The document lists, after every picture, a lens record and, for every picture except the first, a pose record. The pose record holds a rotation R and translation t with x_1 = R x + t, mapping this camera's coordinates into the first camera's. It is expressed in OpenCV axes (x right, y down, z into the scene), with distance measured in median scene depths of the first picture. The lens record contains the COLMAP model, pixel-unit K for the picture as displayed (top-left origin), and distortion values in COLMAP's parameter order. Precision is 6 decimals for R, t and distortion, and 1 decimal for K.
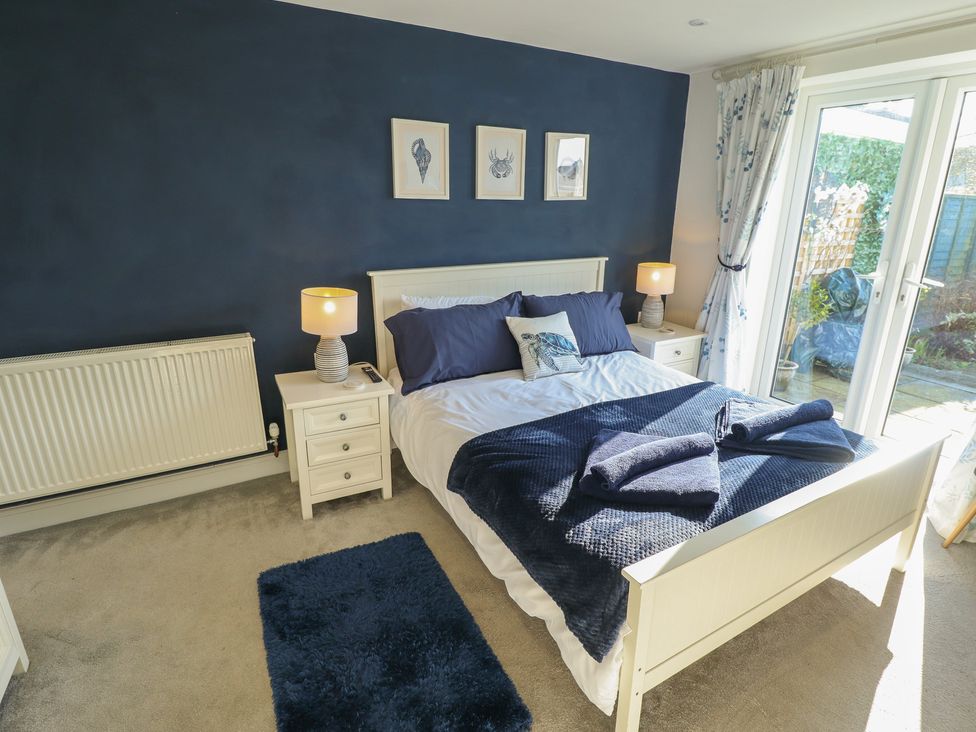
lens RADIAL K [[514.0, 0, 499.8], [0, 514.0, 362.0], [0, 0, 1]] dist [0.001762, -0.014778]
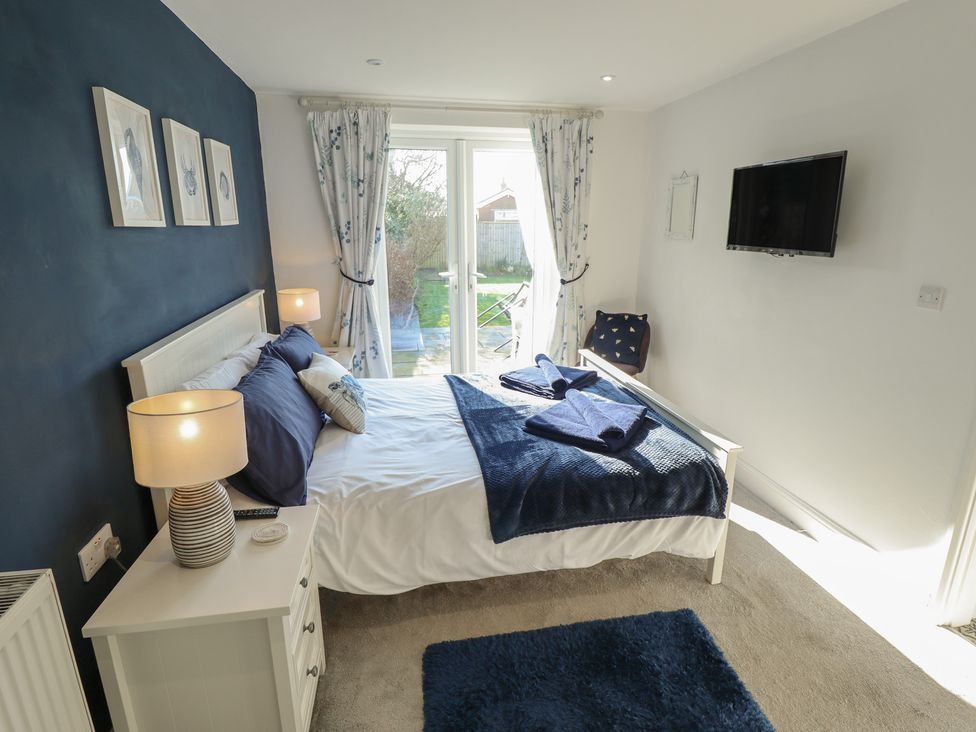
lens RADIAL K [[520.0, 0, 490.9], [0, 520.0, 363.5], [0, 0, 1]] dist [0.003953, -0.018911]
pose [[0.316222, -0.258798, 0.912703, -0.638079], [0.291996, 0.941919, 0.165915, -0.152726], [-0.902631, 0.214040, 0.373423, 0.450396]]
